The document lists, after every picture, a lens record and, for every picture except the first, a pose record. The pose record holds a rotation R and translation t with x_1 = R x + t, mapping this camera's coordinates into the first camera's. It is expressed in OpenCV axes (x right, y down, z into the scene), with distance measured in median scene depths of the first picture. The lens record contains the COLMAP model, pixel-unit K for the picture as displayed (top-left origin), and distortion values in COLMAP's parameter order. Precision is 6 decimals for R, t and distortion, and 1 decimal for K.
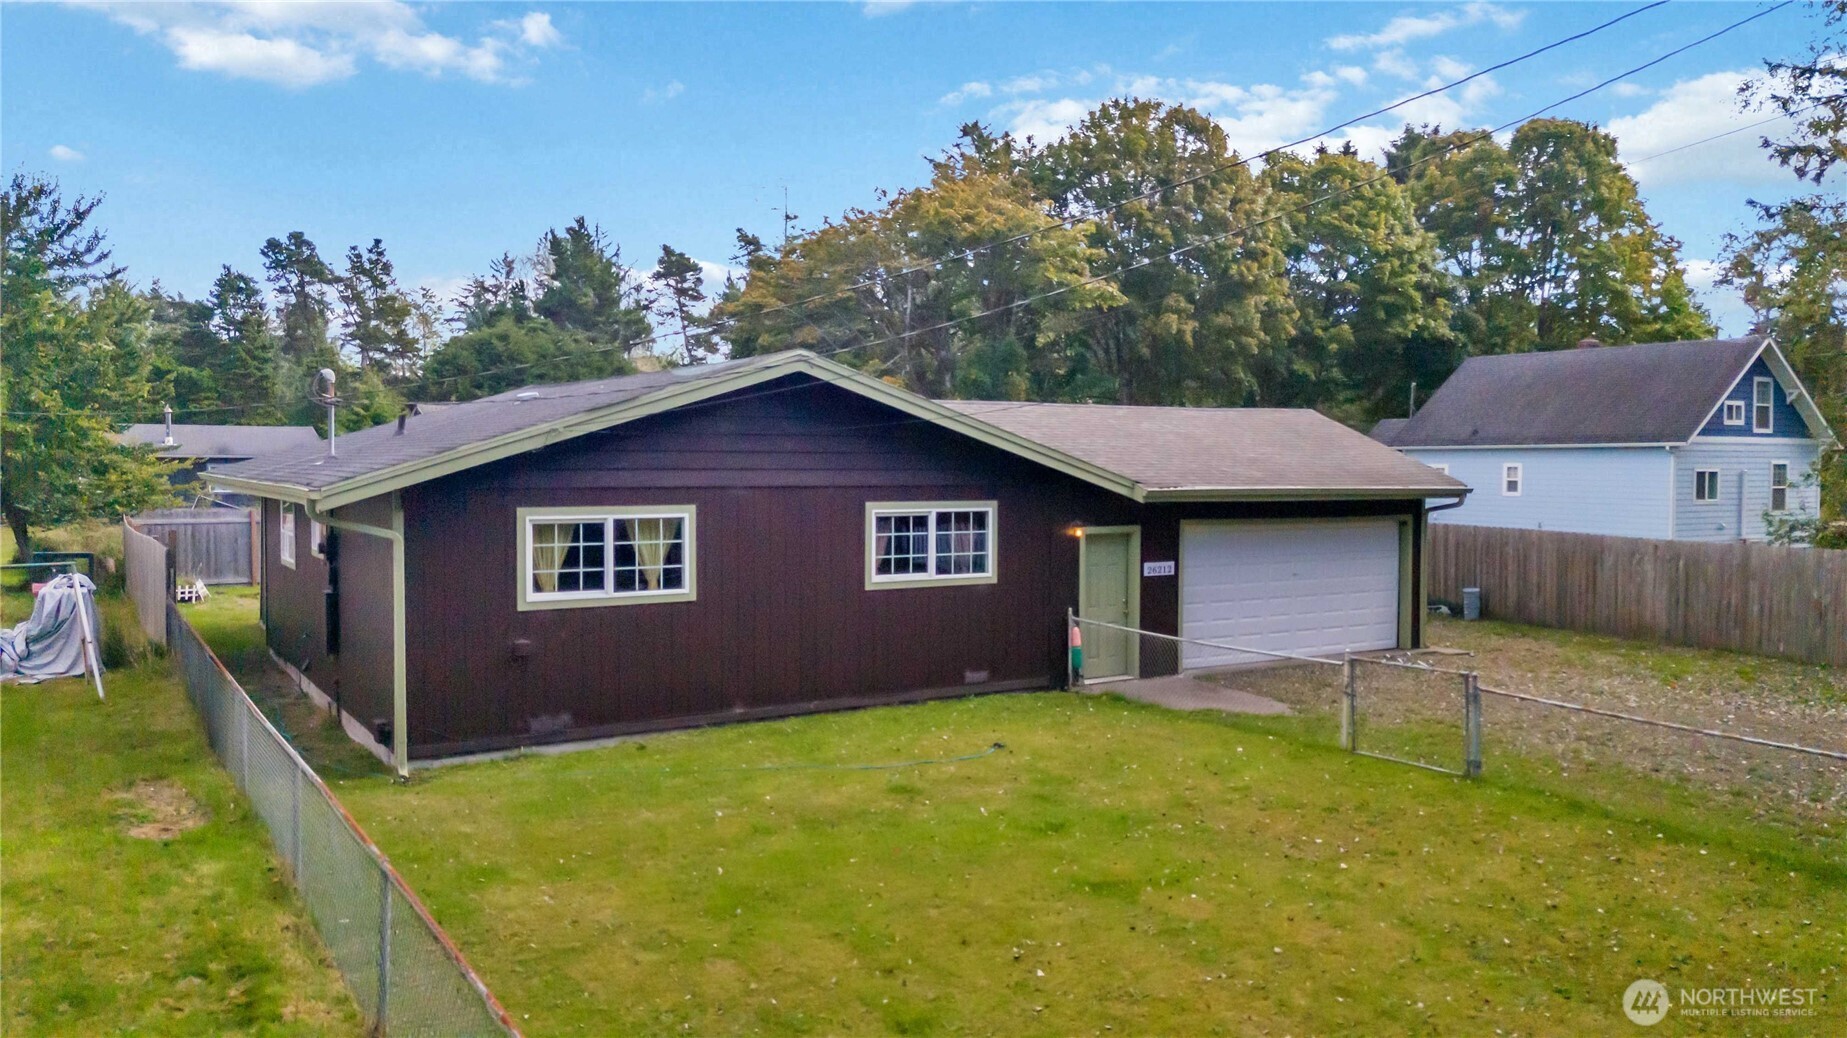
lens RADIAL K [[1343.5, 0, 923.5], [0, 1343.5, 519.0], [0, 0, 1]] dist [0.091603, -0.091823]
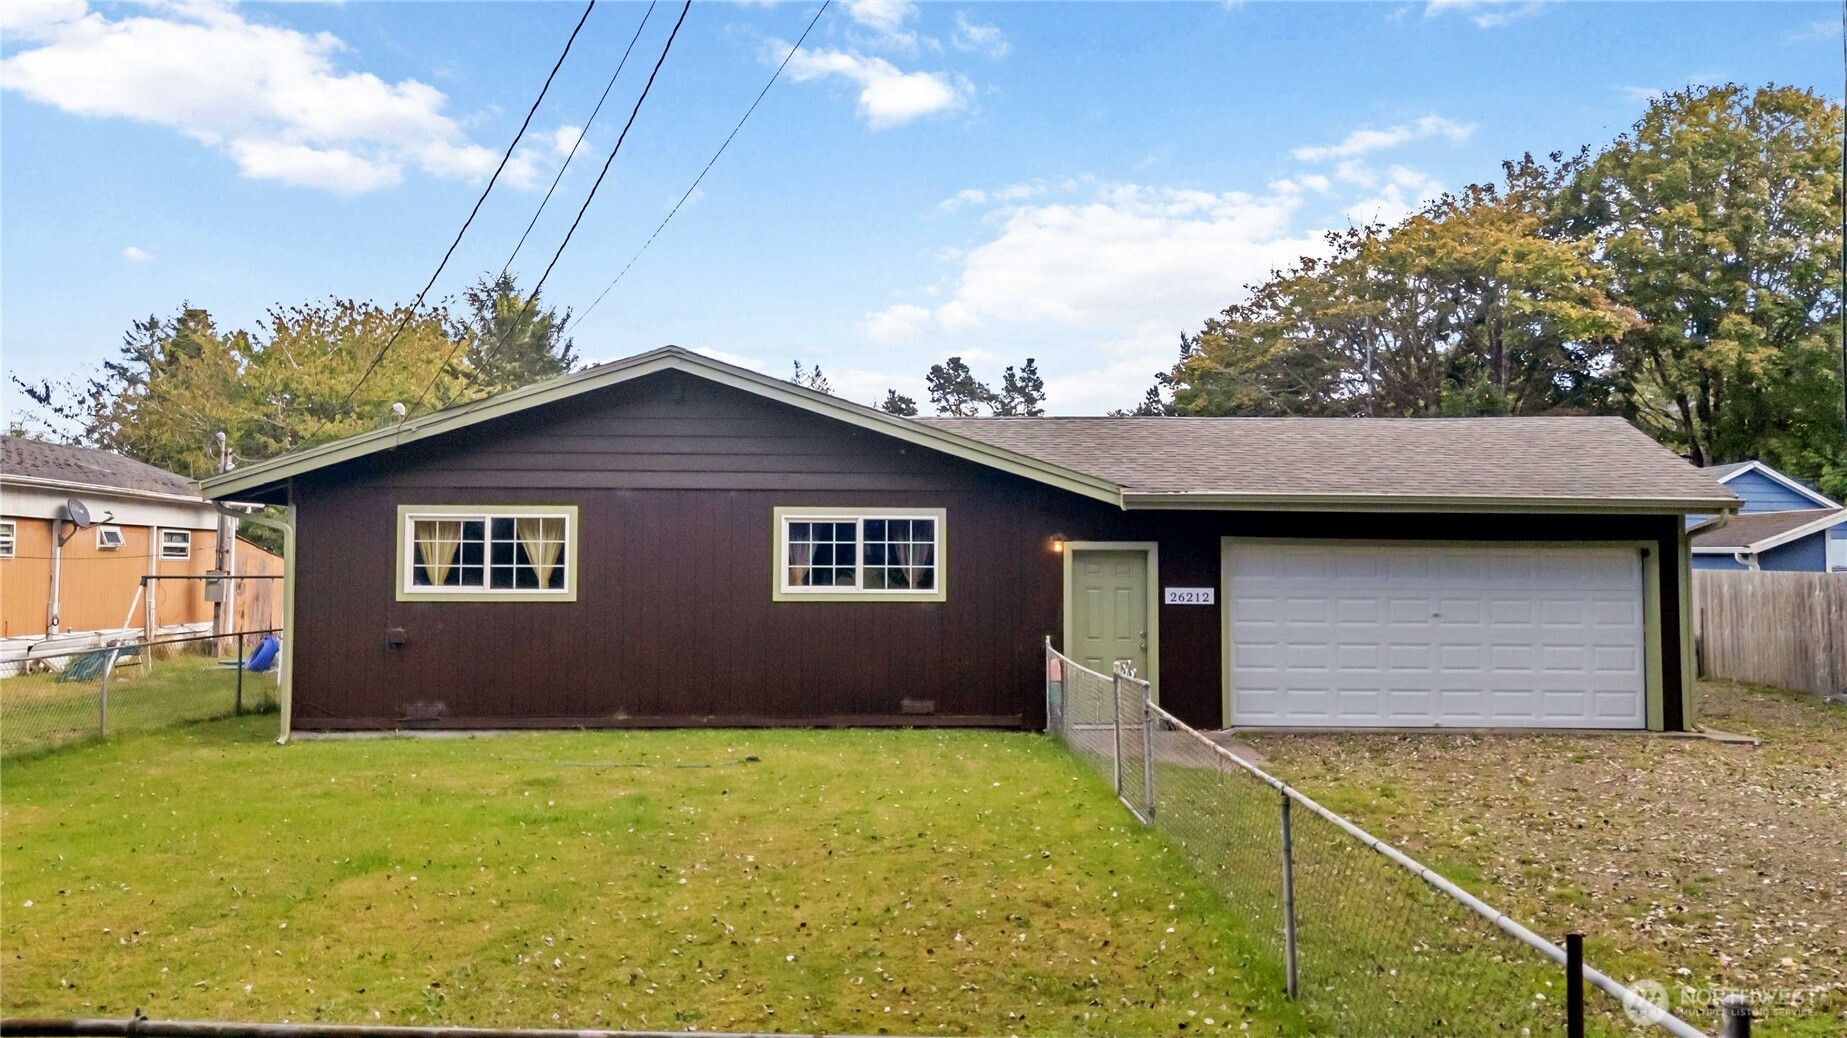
lens RADIAL K [[1346.3, 0, 923.5], [0, 1346.3, 519.0], [0, 0, 1]] dist [0.089655, -0.091335]
pose [[0.859410, -0.020416, -0.510880, 0.501403], [-0.022681, 0.996697, -0.077984, 0.063688], [0.510785, 0.078607, 0.856108, 0.233266]]
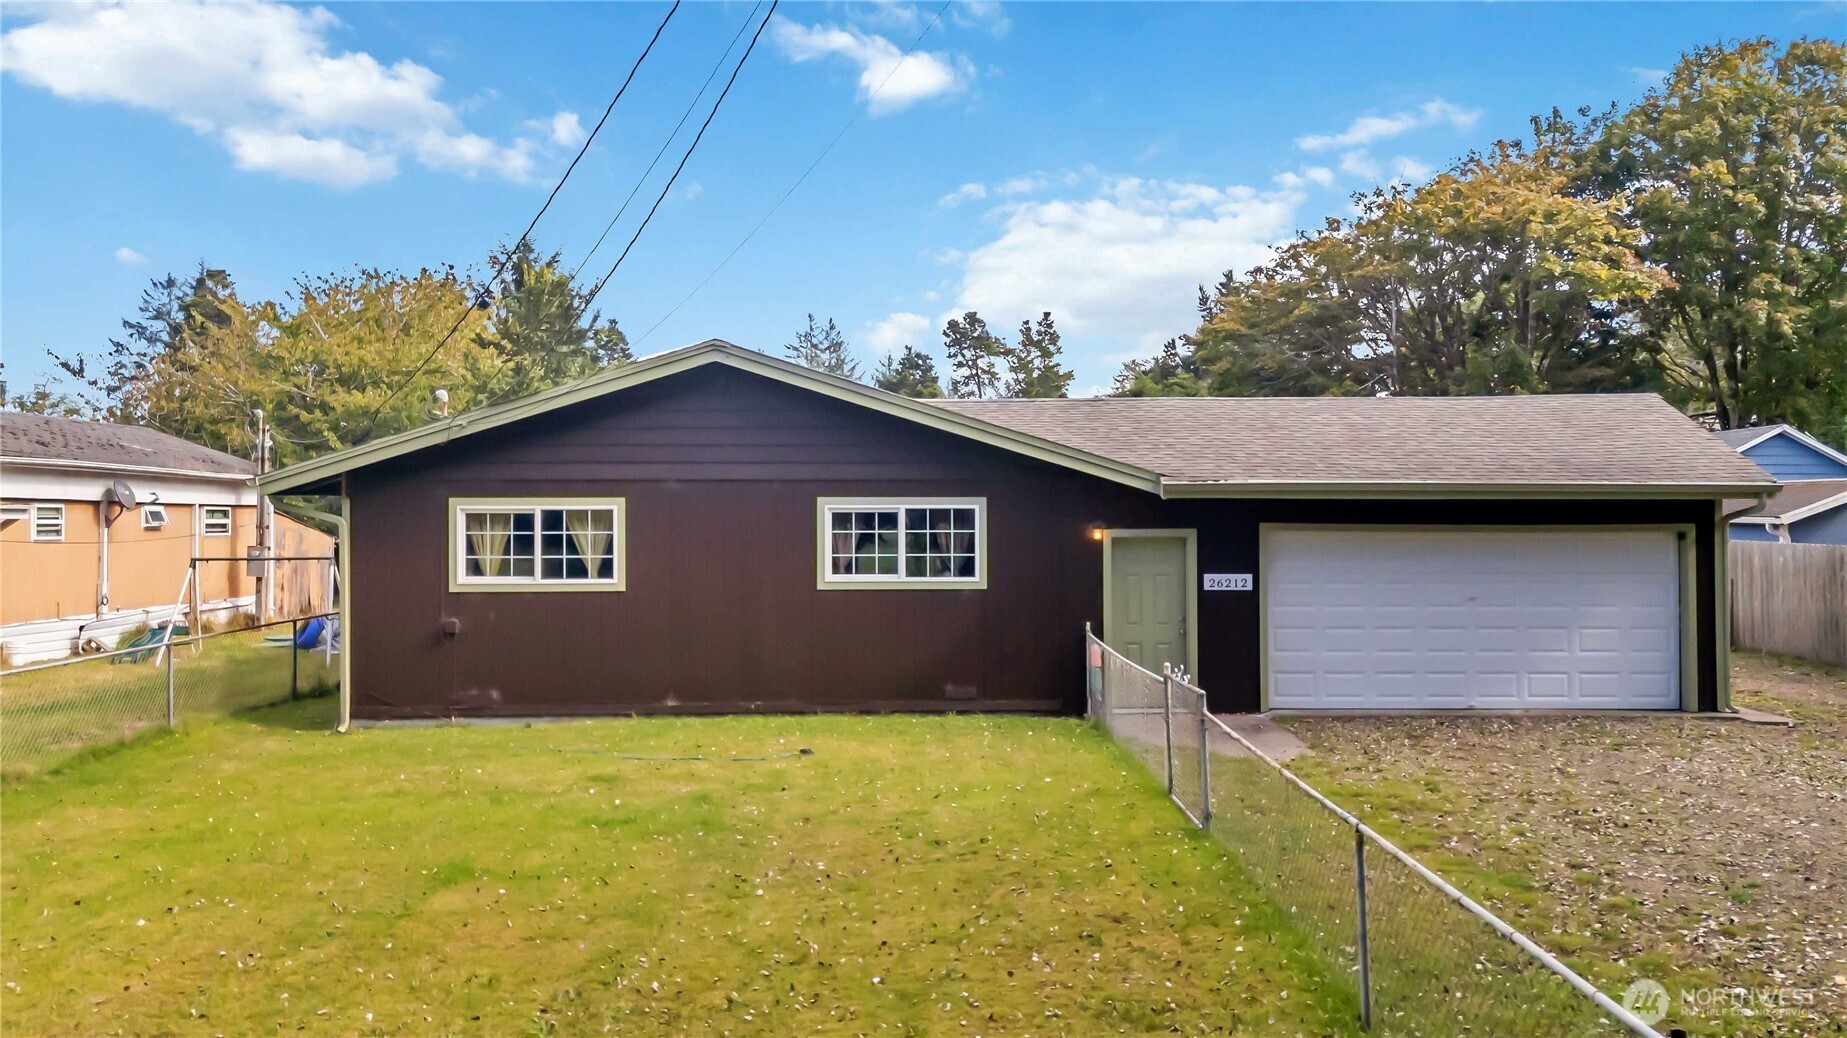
lens RADIAL K [[1343.5, 0, 923.5], [0, 1343.5, 519.0], [0, 0, 1]] dist [0.091603, -0.091823]
pose [[0.854105, -0.007050, -0.520053, 0.491118], [-0.016588, 0.999030, -0.040787, 0.038738], [0.519836, 0.043463, 0.853160, 0.212830]]
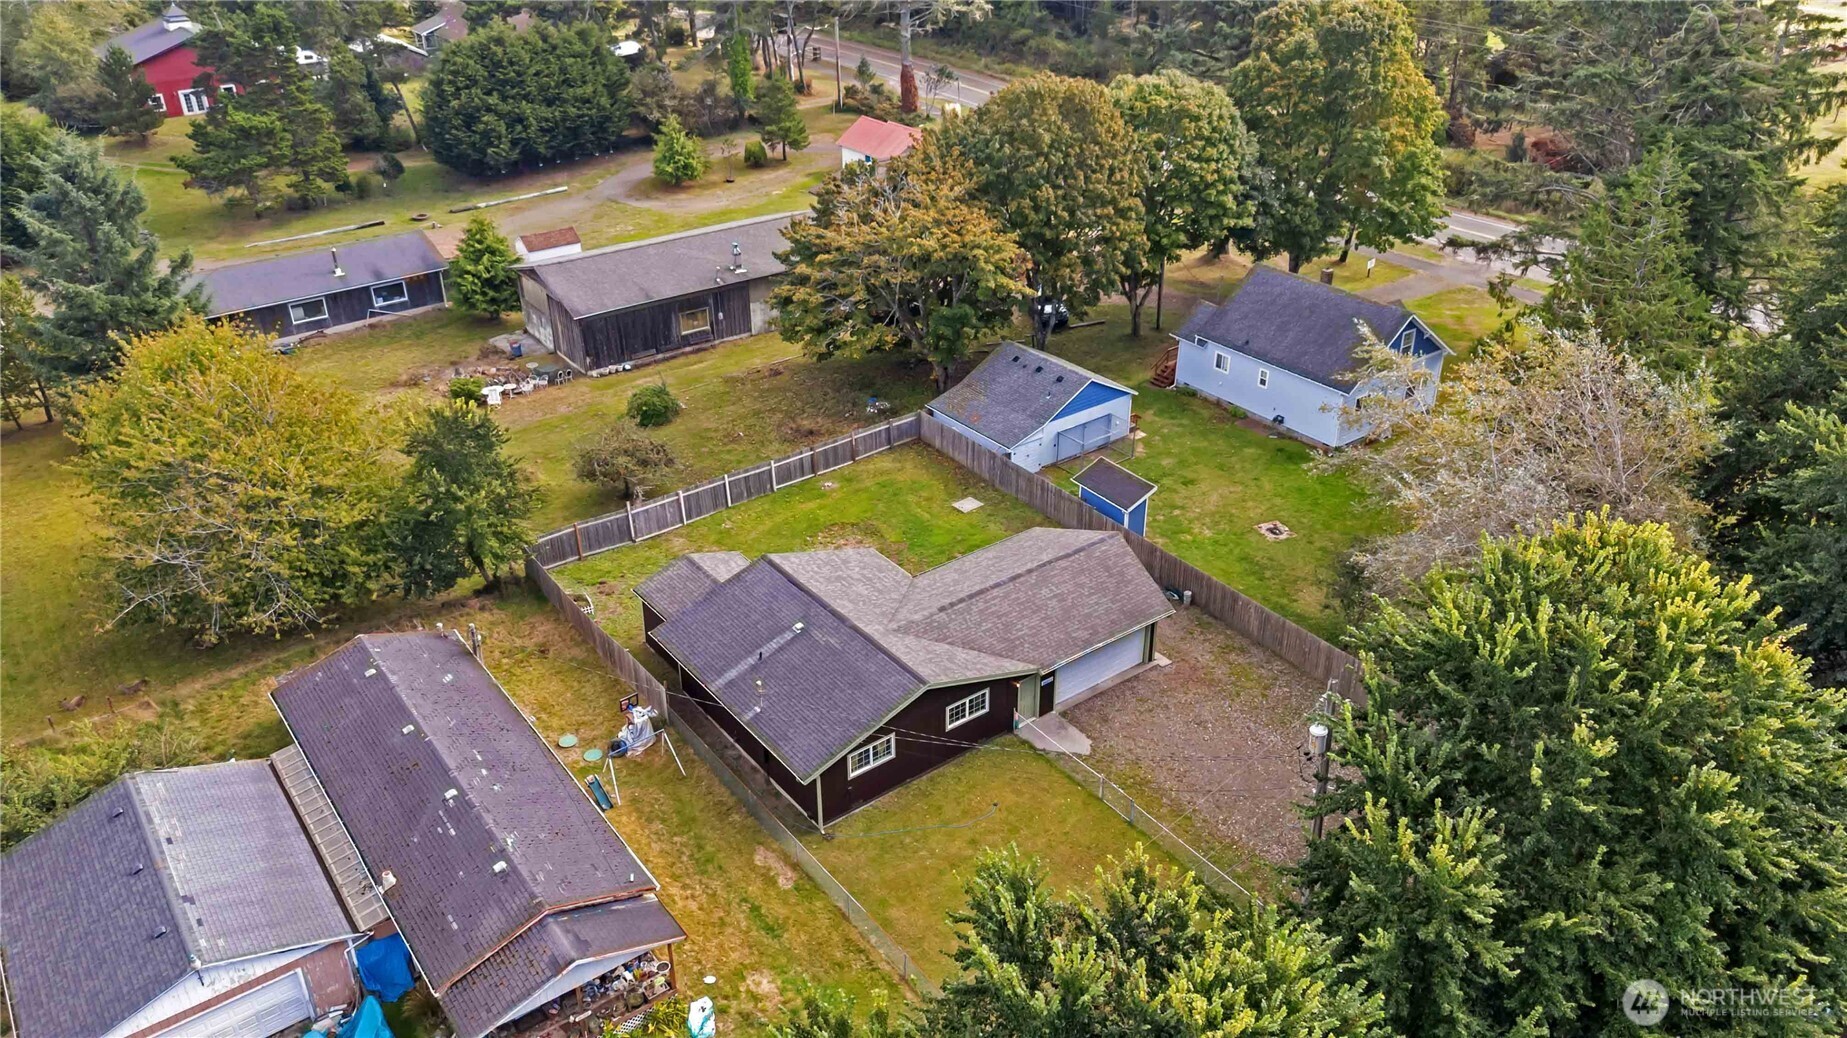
lens RADIAL K [[1343.5, 0, 923.5], [0, 1343.5, 519.0], [0, 0, 1]] dist [0.091603, -0.091823]
pose [[0.996686, -0.039360, 0.071189, -0.265870], [0.003639, 0.895845, 0.444352, -1.563099], [-0.081264, -0.442621, 0.893019, -1.311493]]
